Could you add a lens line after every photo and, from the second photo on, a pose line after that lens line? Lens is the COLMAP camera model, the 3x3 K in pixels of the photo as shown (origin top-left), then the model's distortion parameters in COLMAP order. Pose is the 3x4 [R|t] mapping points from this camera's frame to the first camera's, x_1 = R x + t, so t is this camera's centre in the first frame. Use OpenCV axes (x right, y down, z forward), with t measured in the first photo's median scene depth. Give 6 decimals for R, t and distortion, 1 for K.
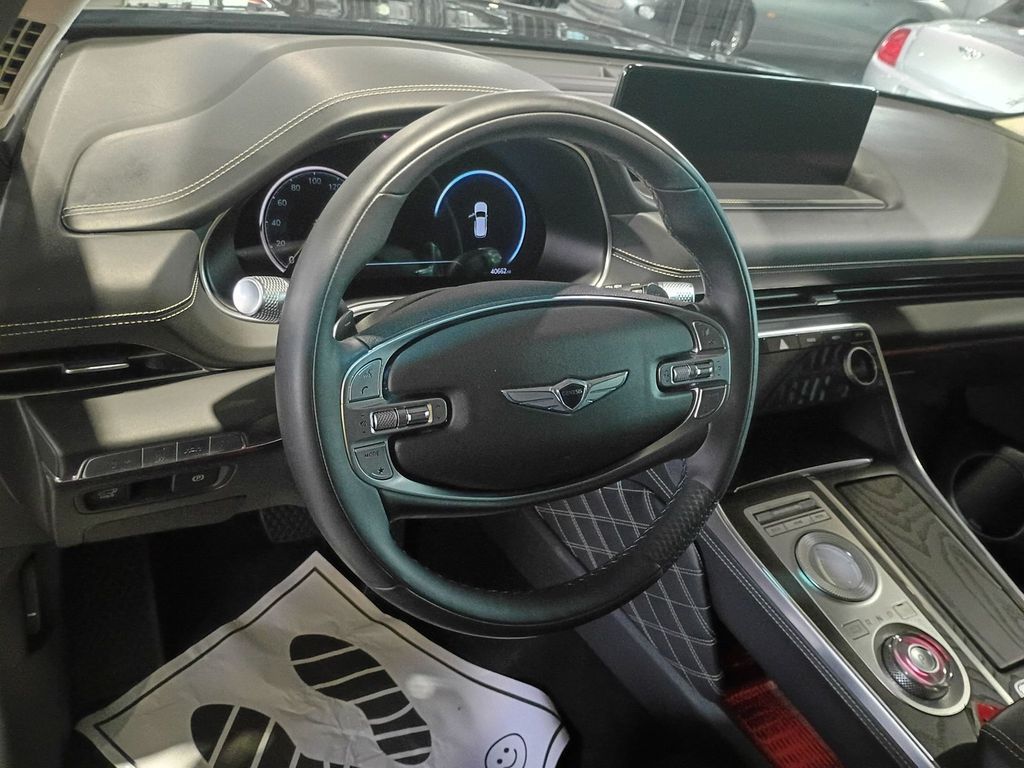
lens RADIAL K [[903.1, 0, 517.1], [0, 903.1, 376.5], [0, 0, 1]] dist [0.023639, -0.014914]
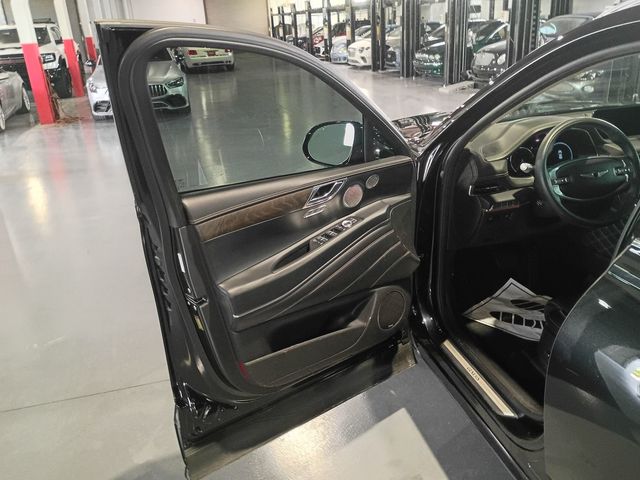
lens RADIAL K [[564.4, 0, 323.2], [0, 564.4, 235.3], [0, 0, 1]] dist [0.023639, -0.014914]
pose [[0.932642, -0.147086, -0.329461, -0.229549], [0.085236, 0.977106, -0.194934, 0.529917], [0.350590, 0.153722, 0.923827, -1.489749]]
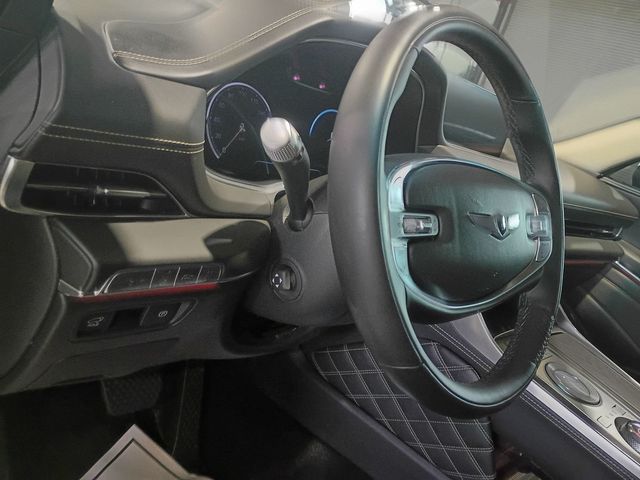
lens RADIAL K [[564.4, 0, 323.2], [0, 564.4, 235.3], [0, 0, 1]] dist [0.023639, -0.014914]
pose [[0.957468, 0.024283, 0.287517, -0.288454], [0.029426, 0.983040, -0.181016, 0.118529], [-0.287036, 0.181778, 0.940514, 0.188373]]
